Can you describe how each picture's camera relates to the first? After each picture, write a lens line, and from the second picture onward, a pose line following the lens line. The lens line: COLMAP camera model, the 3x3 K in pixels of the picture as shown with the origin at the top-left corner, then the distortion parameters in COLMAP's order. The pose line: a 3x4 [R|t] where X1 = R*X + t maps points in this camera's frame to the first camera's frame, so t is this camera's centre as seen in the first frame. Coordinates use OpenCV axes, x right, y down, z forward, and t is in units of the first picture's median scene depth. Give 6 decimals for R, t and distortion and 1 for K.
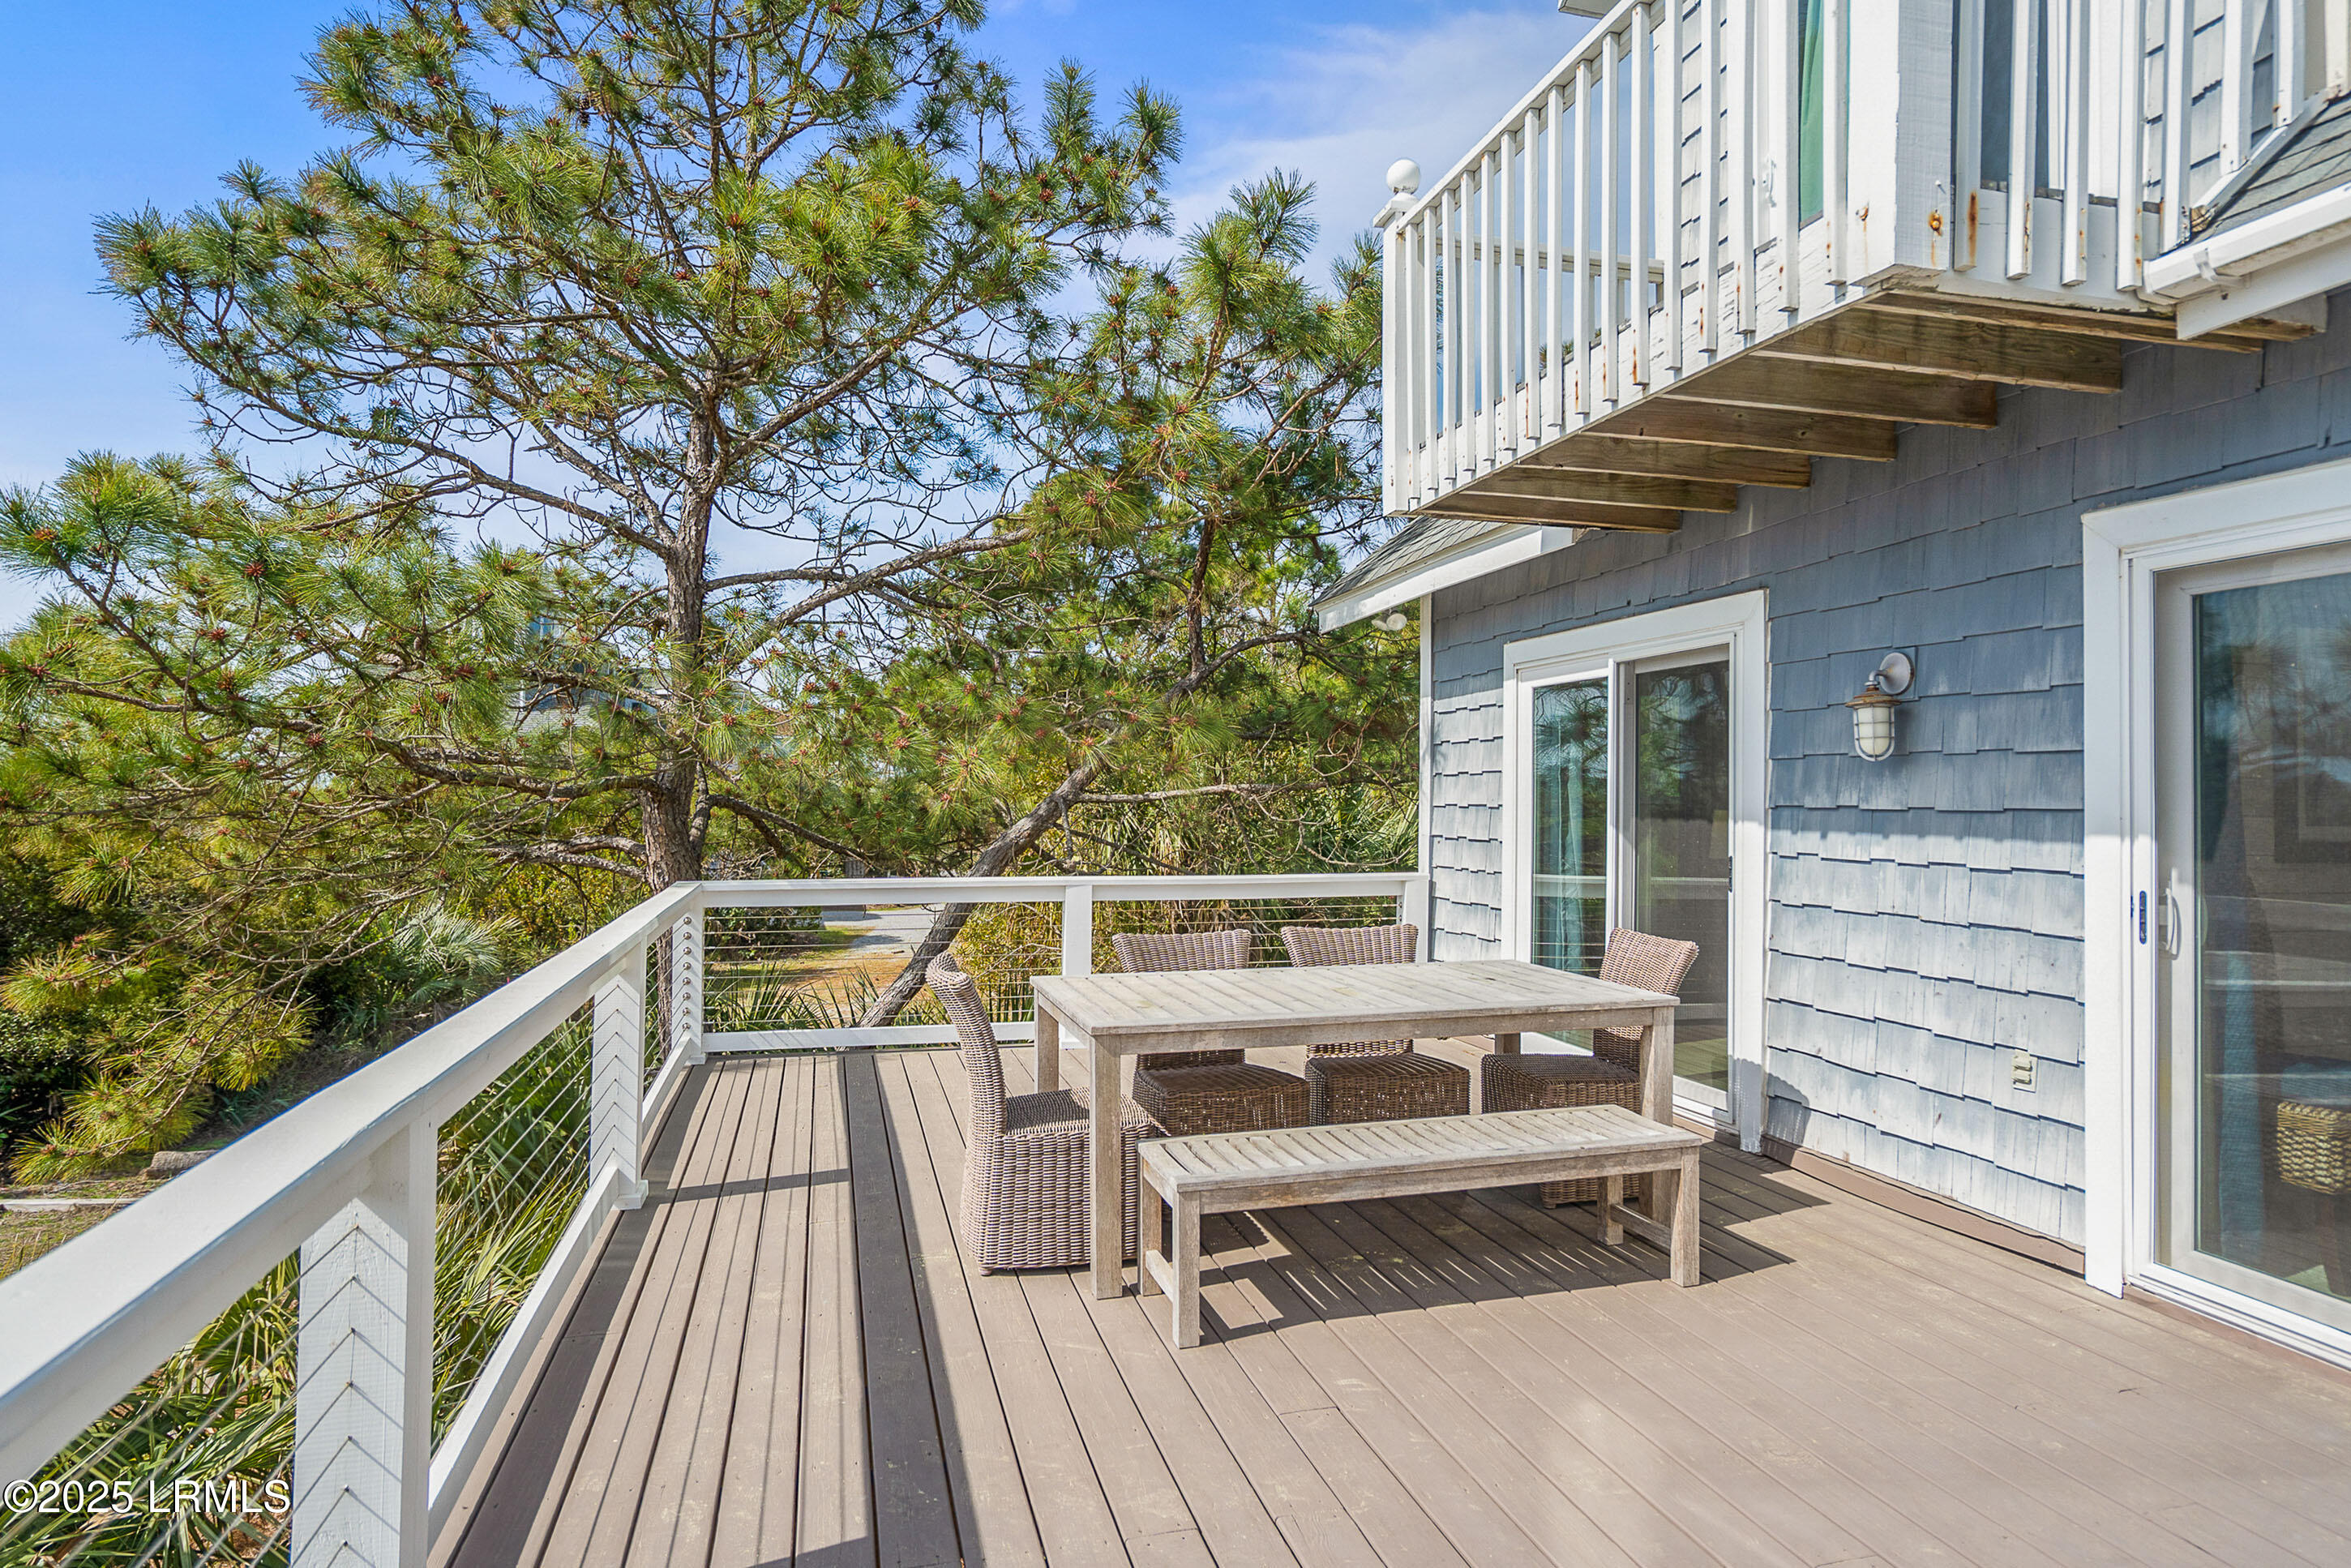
lens RADIAL K [[1325.6, 0, 1175.5], [0, 1325.6, 784.0], [0, 0, 1]] dist [-0.002186, -0.000560]
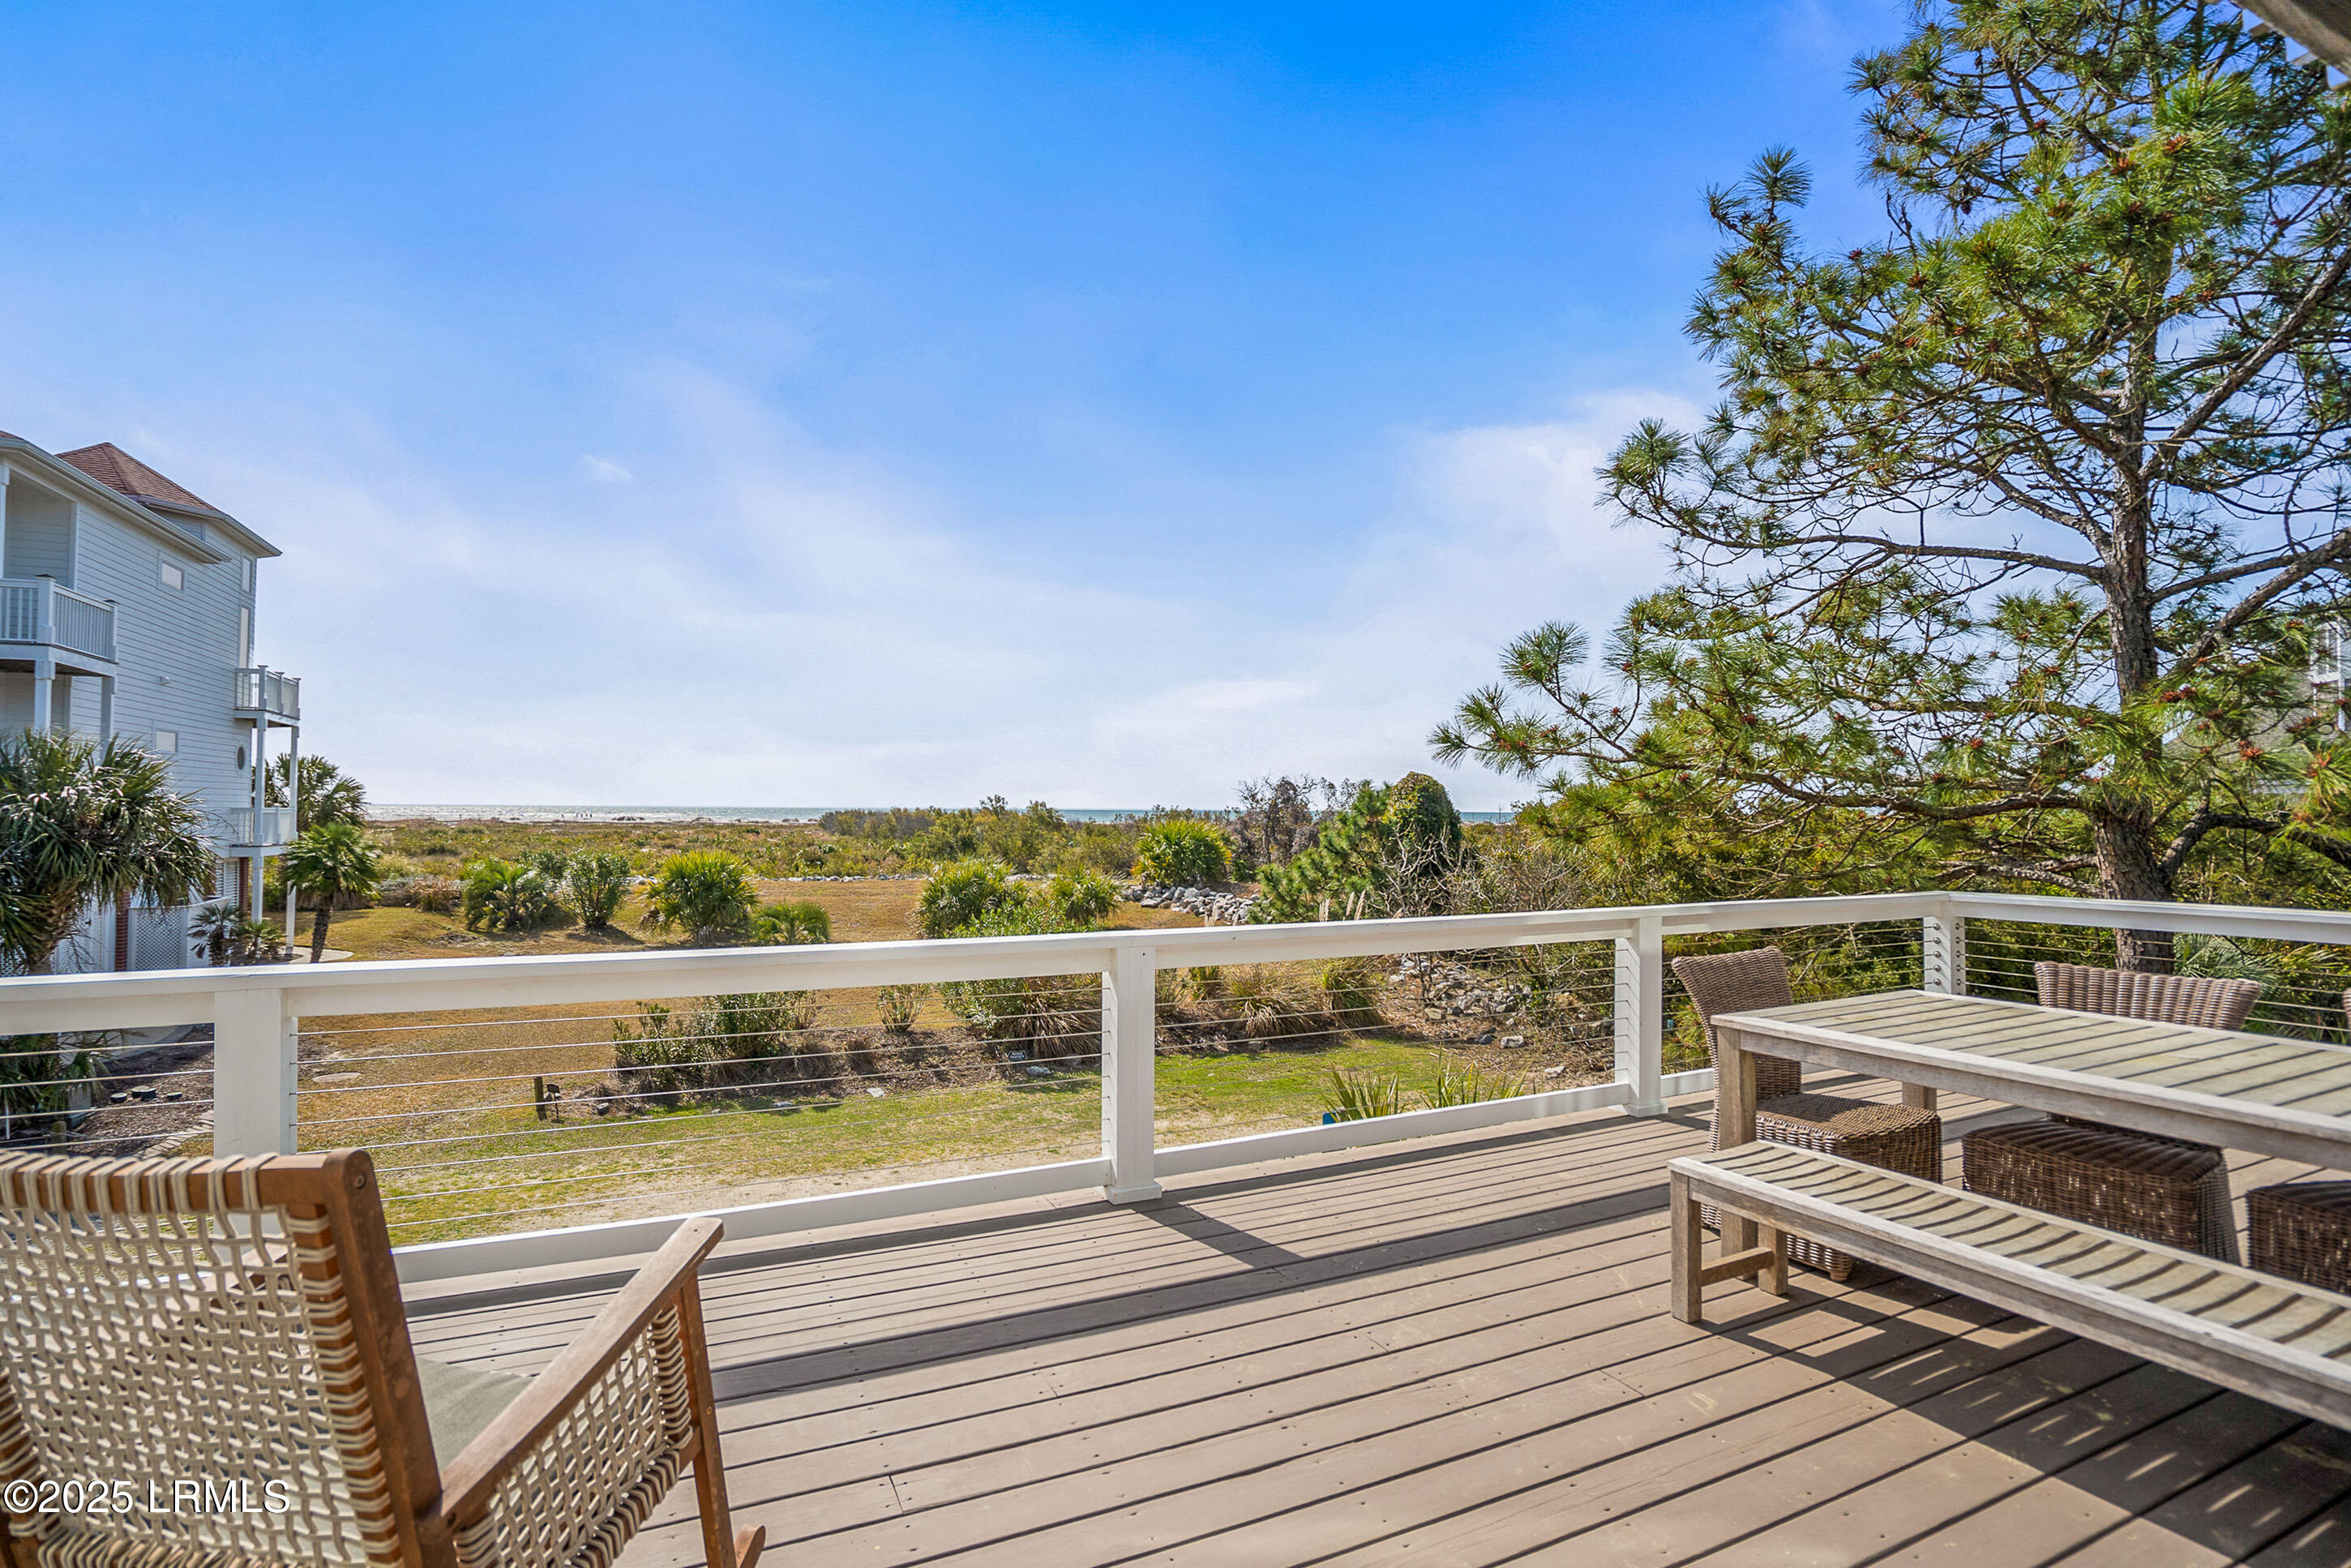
lens RADIAL K [[1117.5, 0, 1171.3], [0, 1117.5, 766.5], [0, 0, 1]] dist [-0.056966, 0.028799]
pose [[0.194033, -0.046457, -0.979894, 0.581790], [-0.000473, 0.998874, -0.047450, 0.022902], [0.980995, 0.009670, 0.193792, 0.317615]]
